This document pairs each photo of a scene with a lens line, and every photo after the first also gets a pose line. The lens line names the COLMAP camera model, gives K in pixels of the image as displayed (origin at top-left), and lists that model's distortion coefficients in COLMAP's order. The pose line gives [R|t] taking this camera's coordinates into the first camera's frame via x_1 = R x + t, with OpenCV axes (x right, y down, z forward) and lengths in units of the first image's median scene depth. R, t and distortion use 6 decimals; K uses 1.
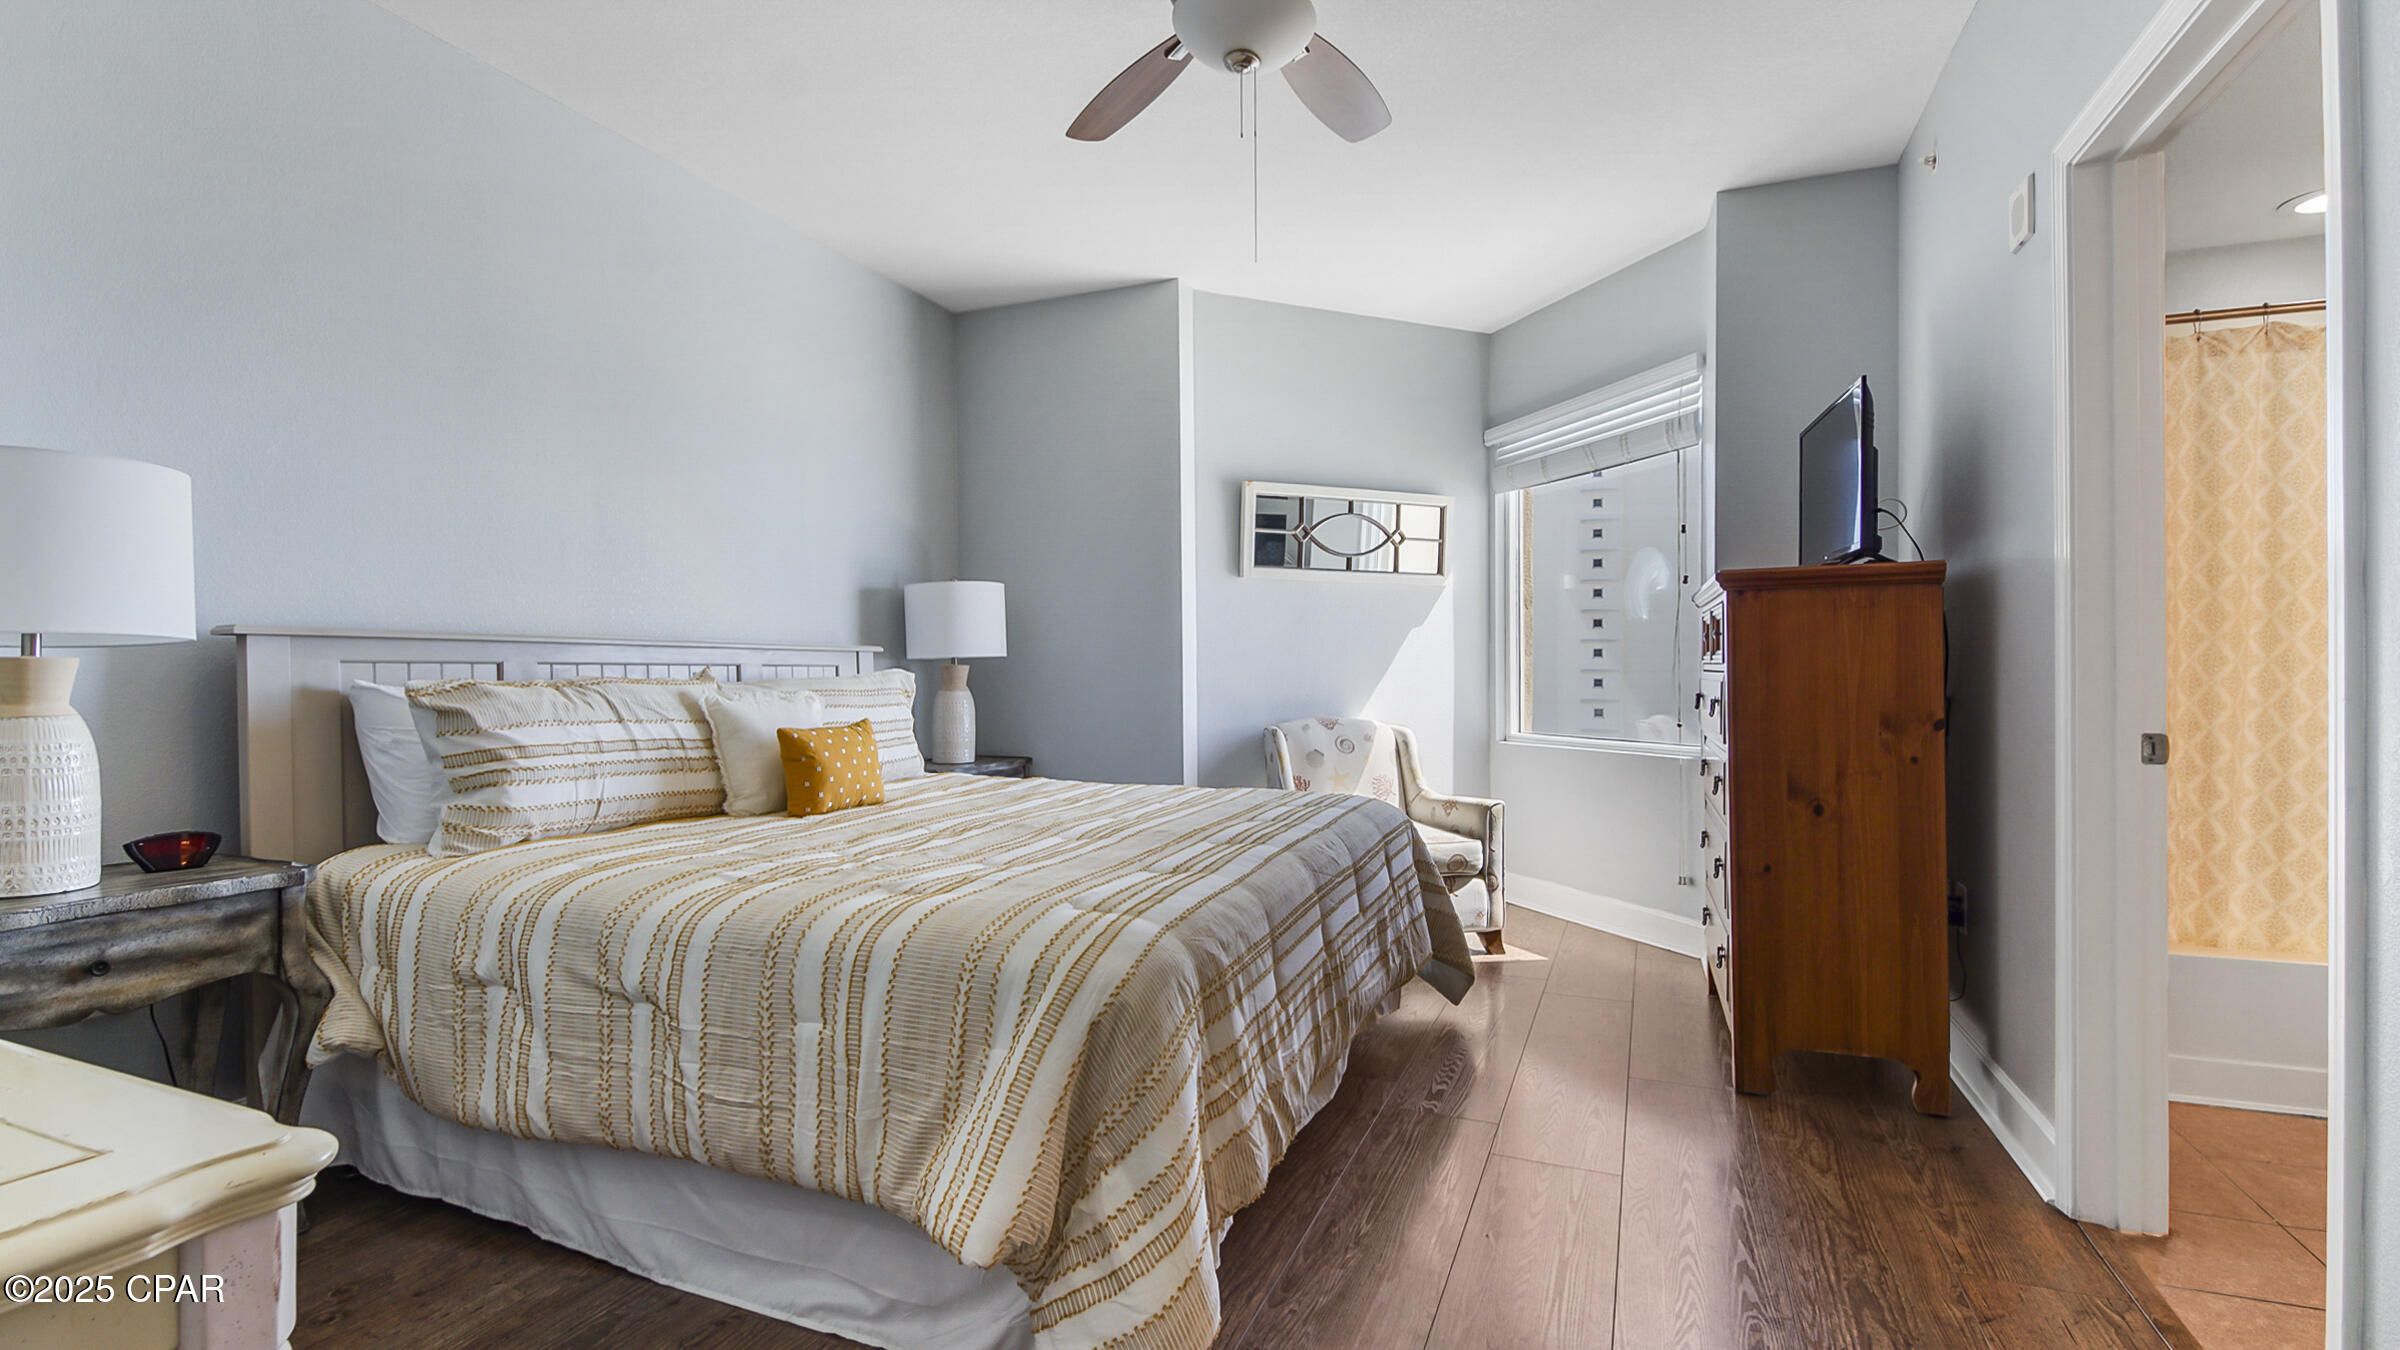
lens RADIAL K [[1066.2, 0, 1200.0], [0, 1066.2, 675.0], [0, 0, 1]] dist [0.001151, -0.000012]
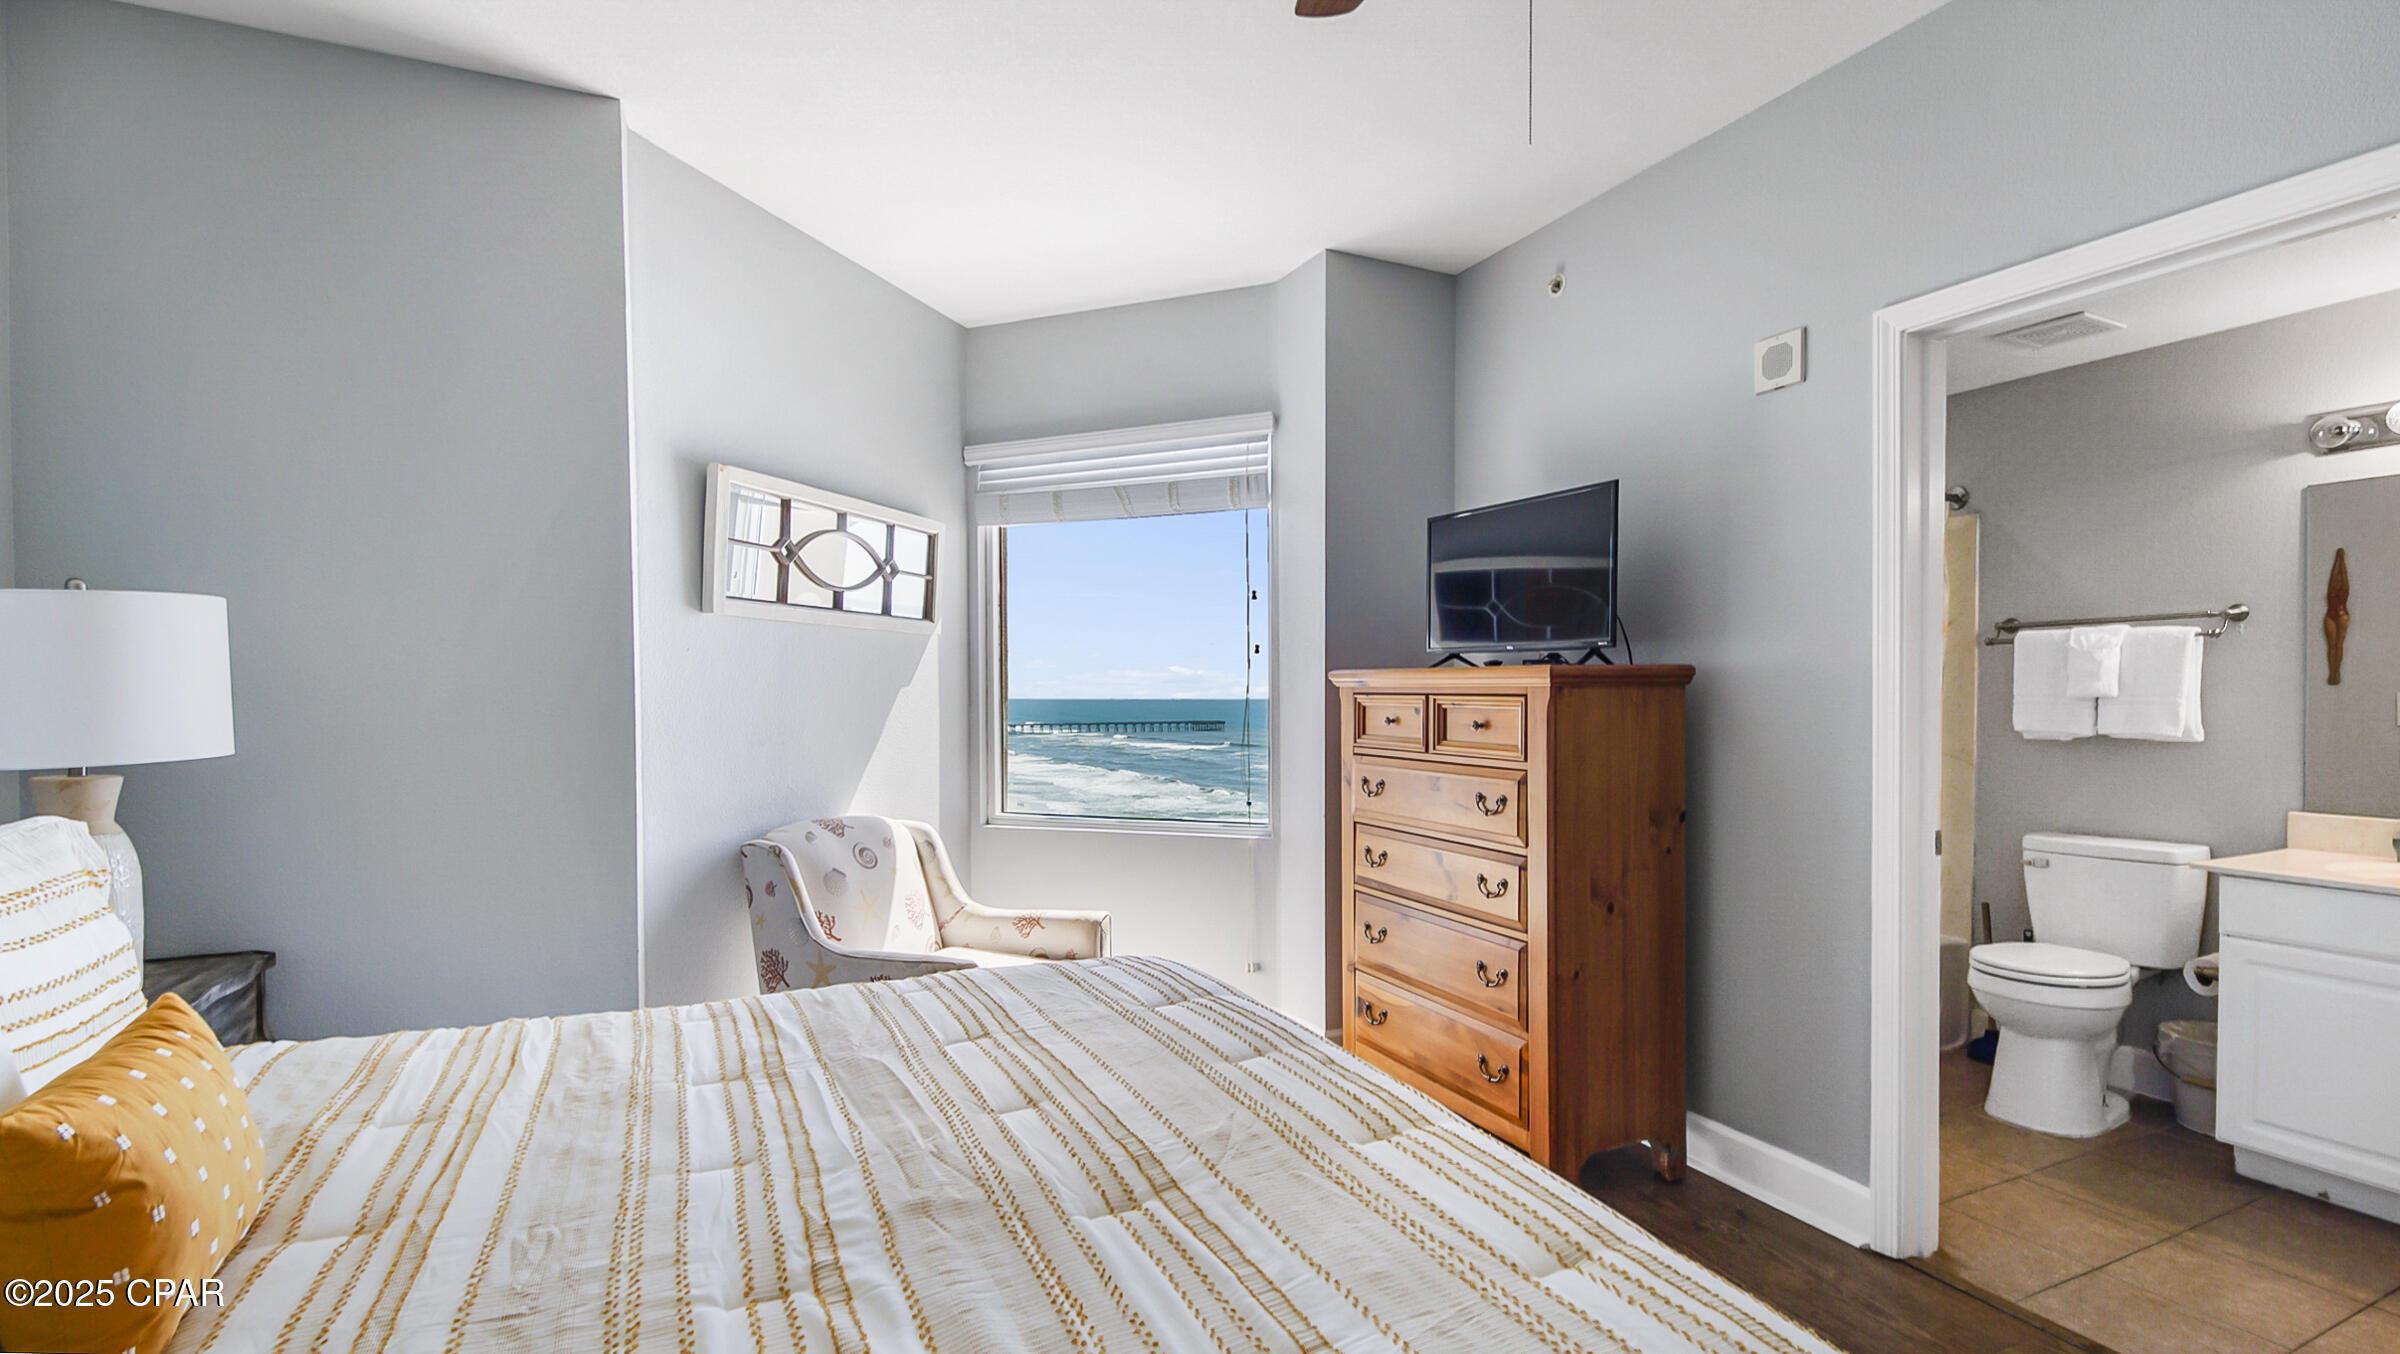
lens RADIAL K [[1061.4, 0, 1186.9], [0, 1061.4, 698.5], [0, 0, 1]] dist [0.032678, -0.021817]
pose [[0.675866, -0.002285, 0.737021, -0.244659], [0.000398, 0.999996, 0.002735, -0.041937], [-0.737024, -0.001555, 0.675864, 0.356868]]
